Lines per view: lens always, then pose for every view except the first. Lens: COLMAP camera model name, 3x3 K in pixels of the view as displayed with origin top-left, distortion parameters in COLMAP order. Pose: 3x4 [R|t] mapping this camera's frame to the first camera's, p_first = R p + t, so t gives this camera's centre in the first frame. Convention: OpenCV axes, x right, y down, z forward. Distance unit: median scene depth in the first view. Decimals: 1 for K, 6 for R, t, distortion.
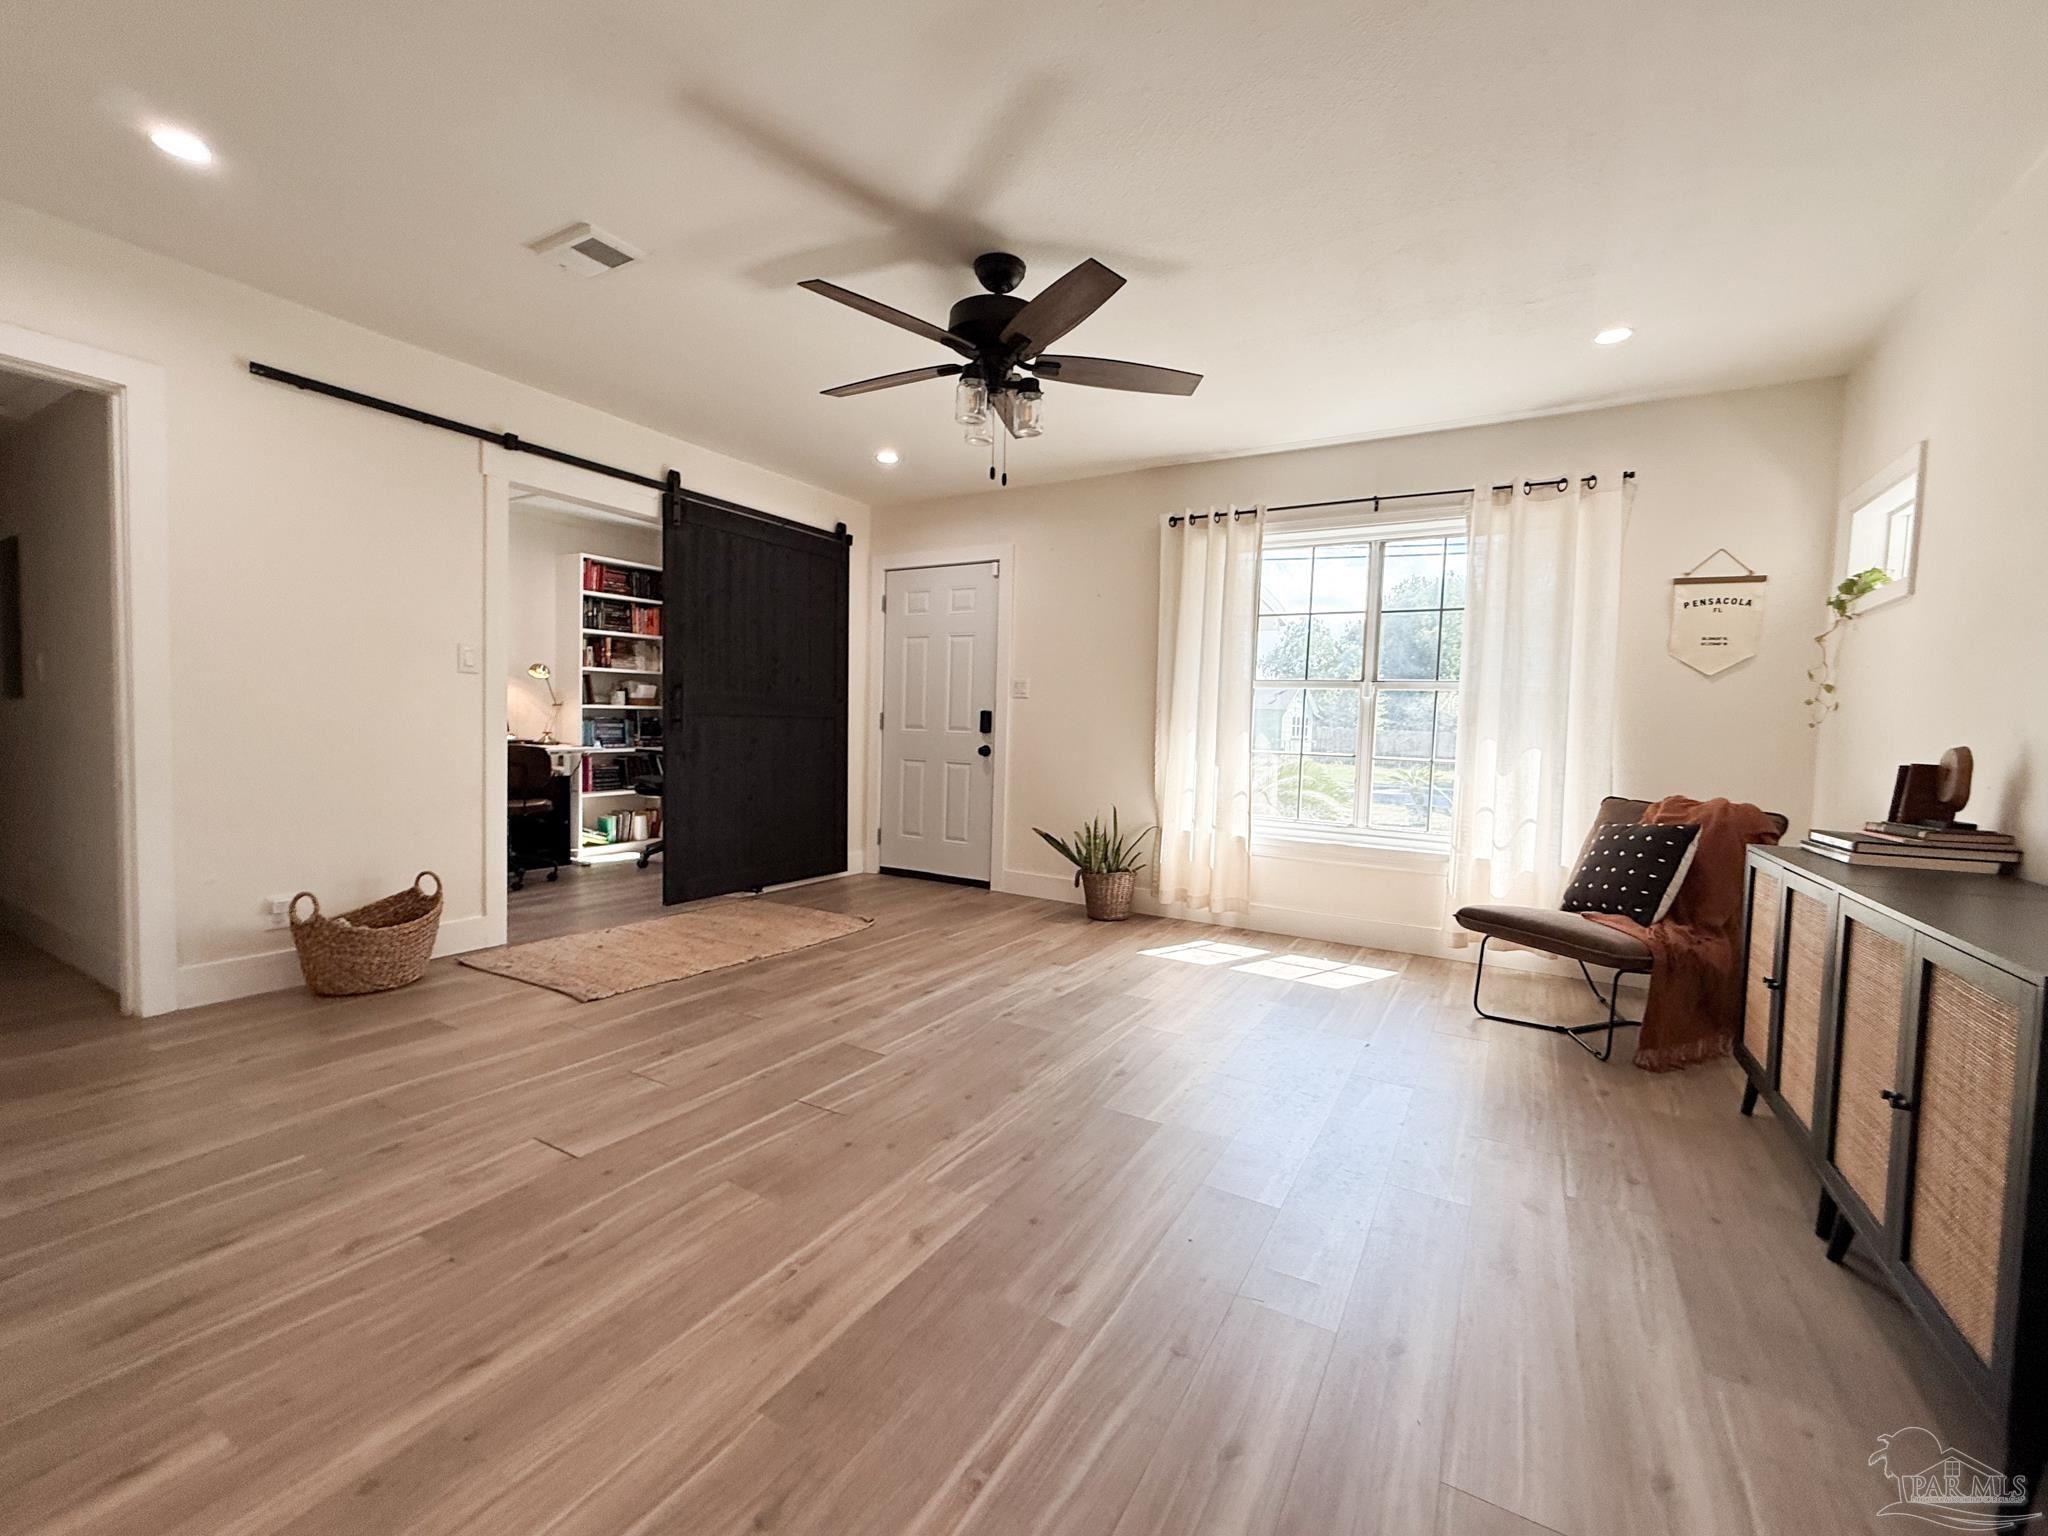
lens RADIAL K [[853.3, 0, 1024.0], [0, 853.3, 768.0], [0, 0, 1]] dist [-0.000543, -0.000253]
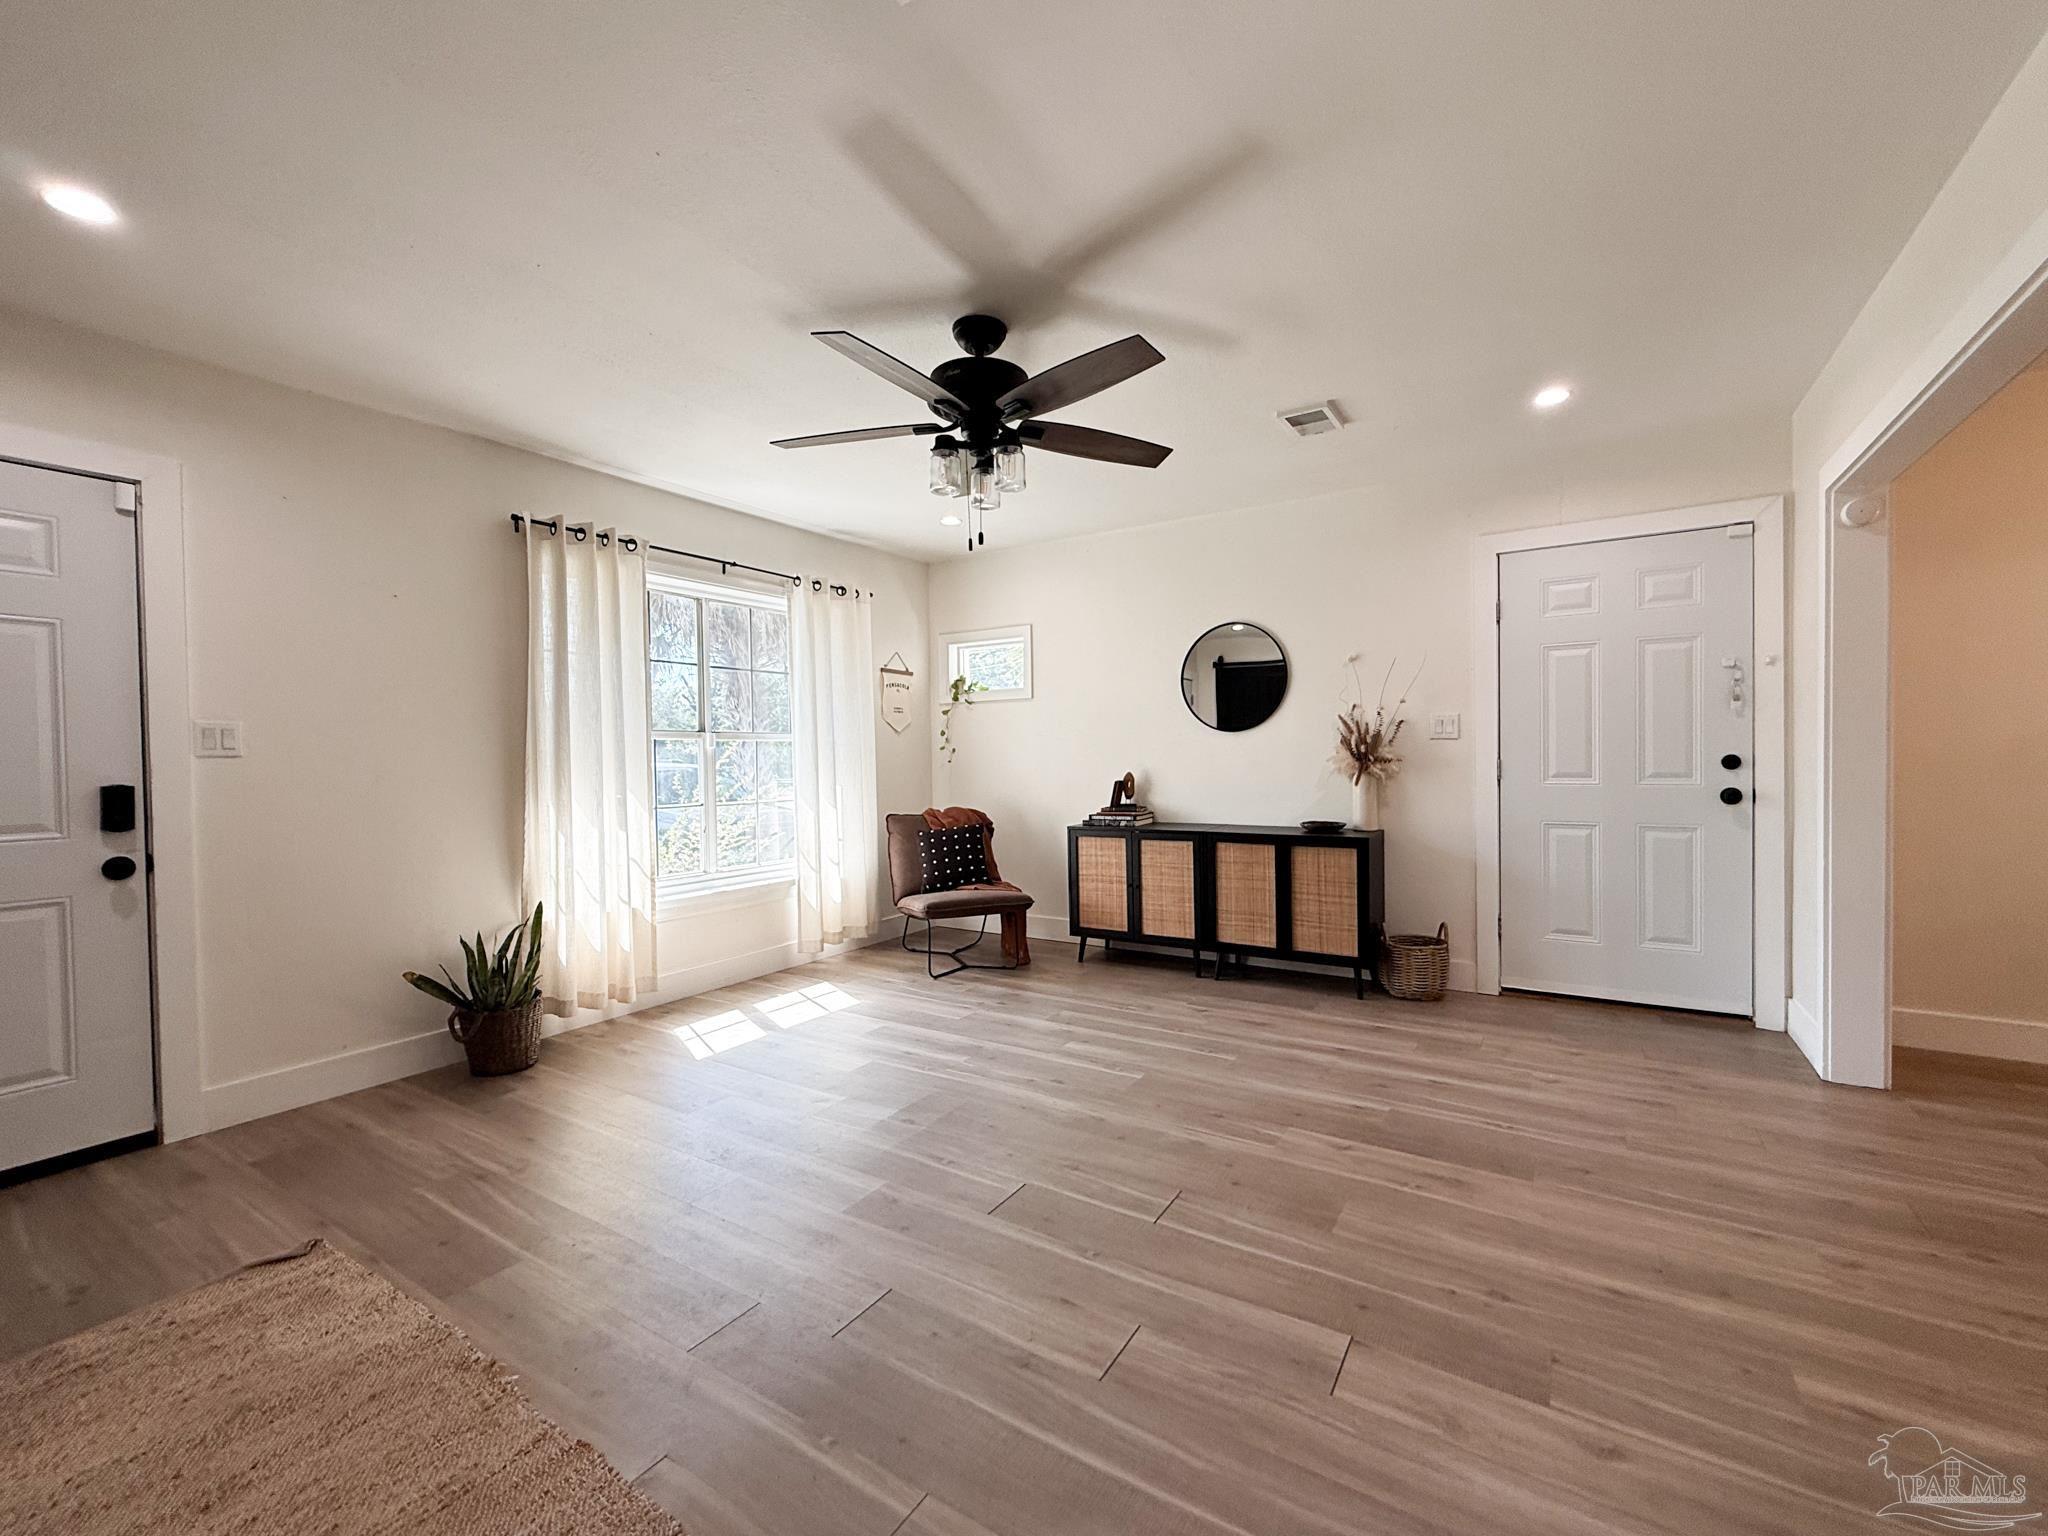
lens RADIAL K [[853.3, 0, 1024.0], [0, 853.3, 768.0], [0, 0, 1]] dist [-0.000543, -0.000253]
pose [[0.035765, -0.049191, 0.998149, -0.952840], [0.066352, 0.996701, 0.046742, -0.122987], [-0.997155, 0.064557, 0.038911, 0.880439]]
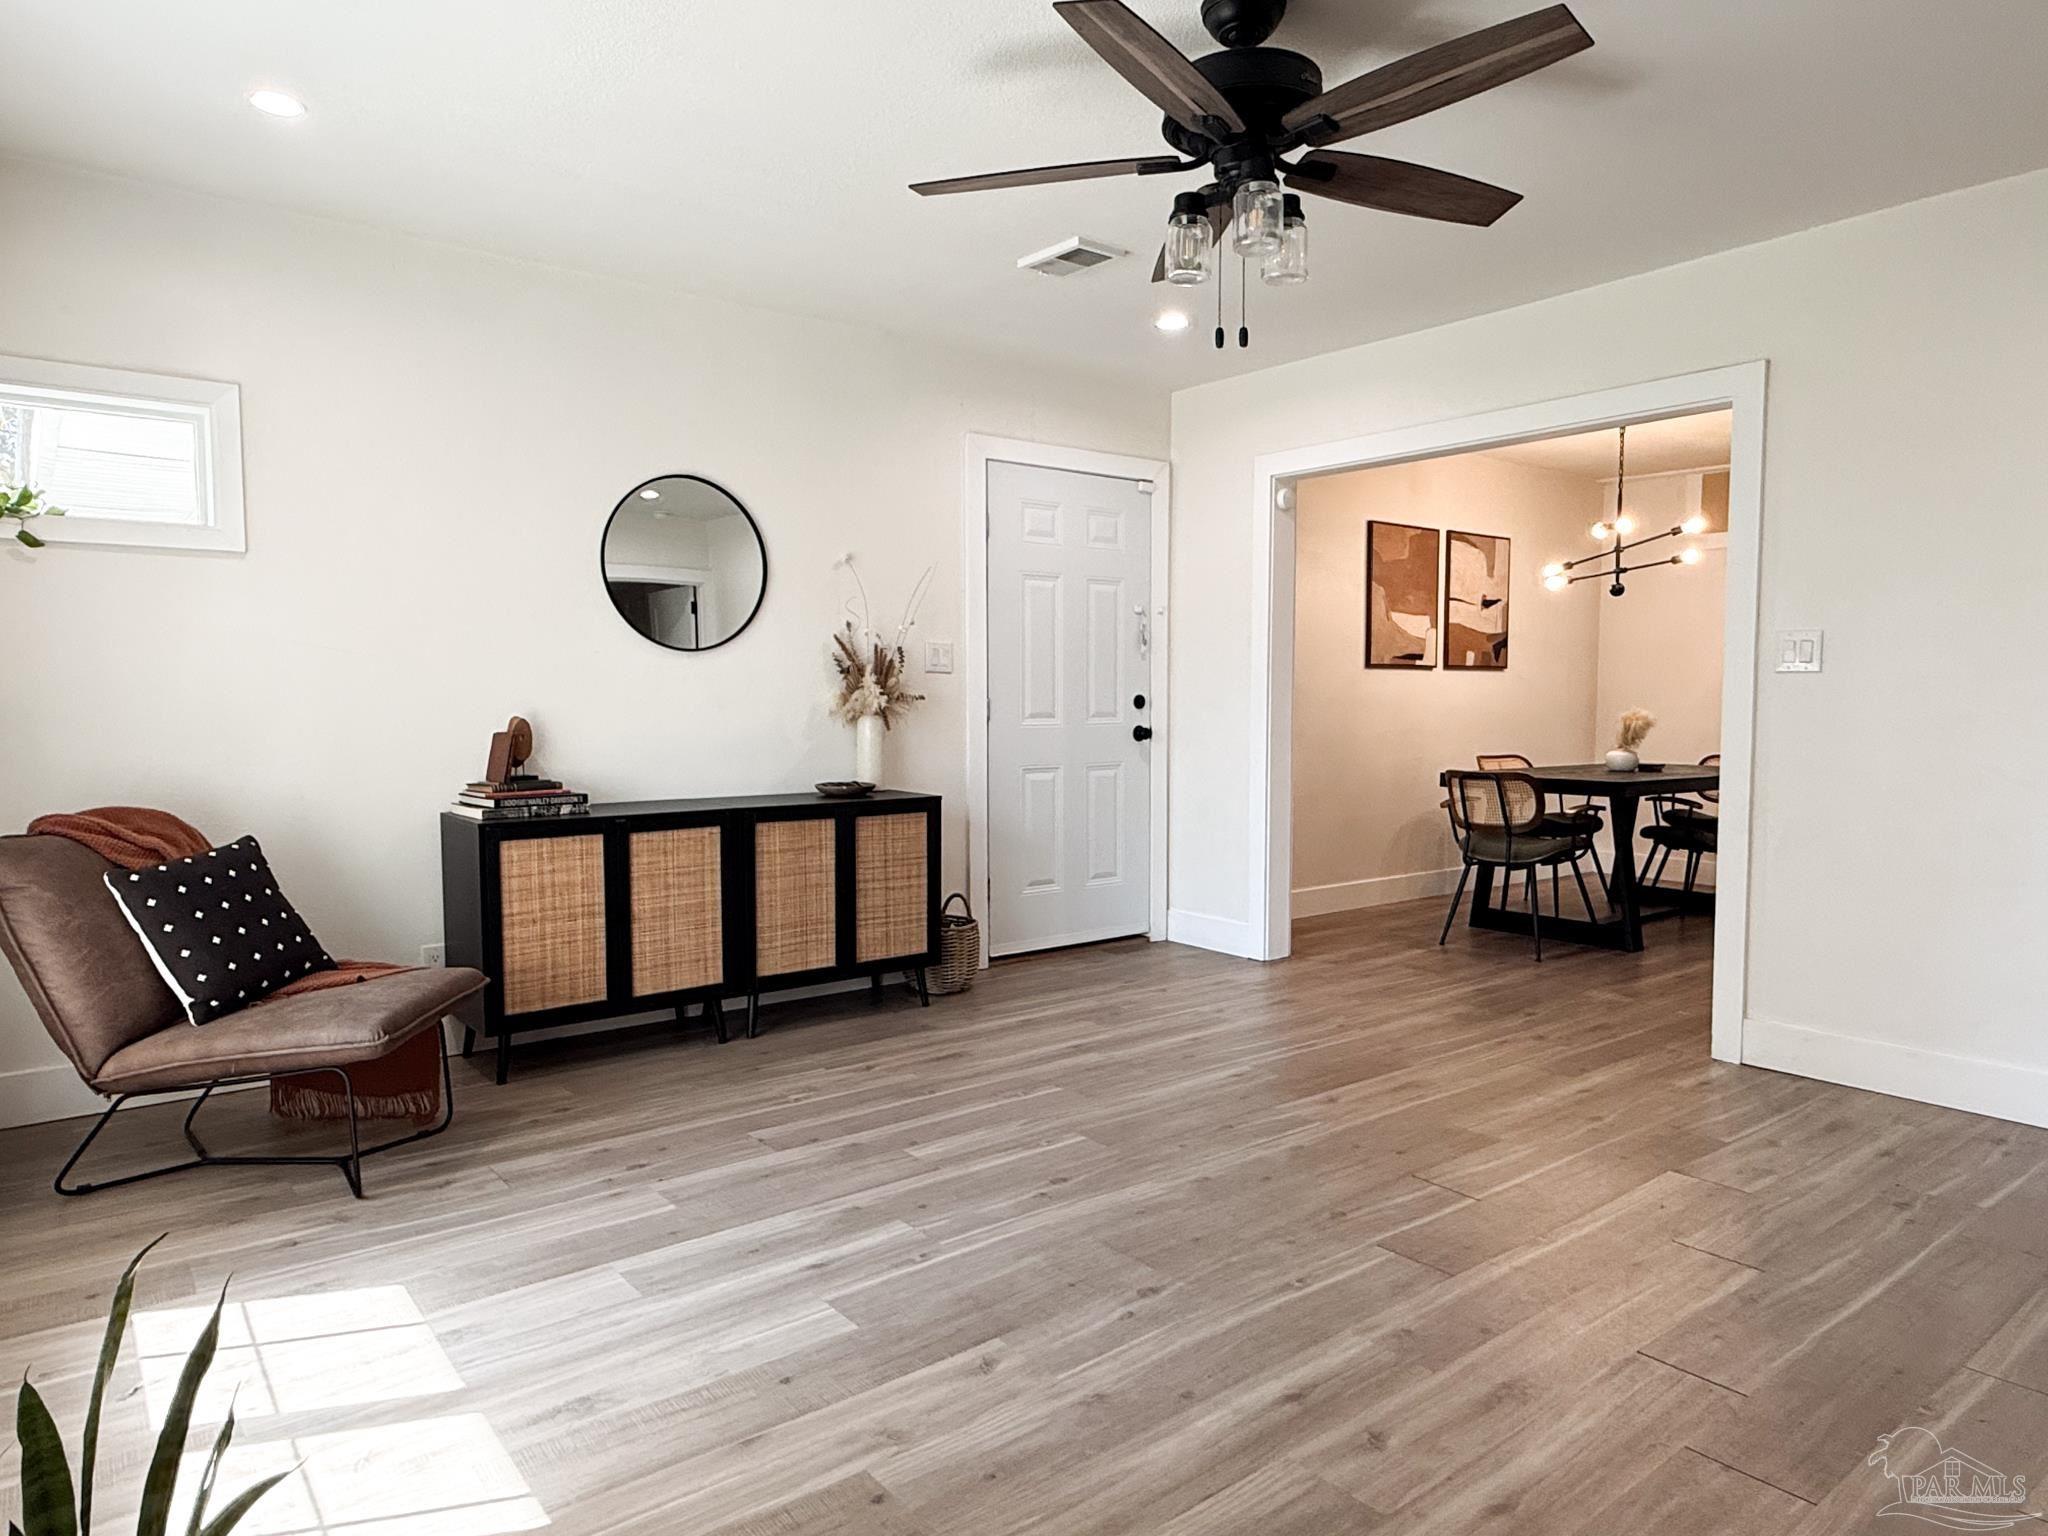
lens RADIAL K [[1281.4, 0, 1024.0], [0, 1281.4, 768.0], [0, 0, 1]] dist [-0.002849, -0.002562]
pose [[-0.930932, -0.051951, 0.361478, -0.231253], [-0.010777, 0.993307, 0.115003, -0.131043], [-0.365033, 0.103164, -0.925261, 1.849218]]
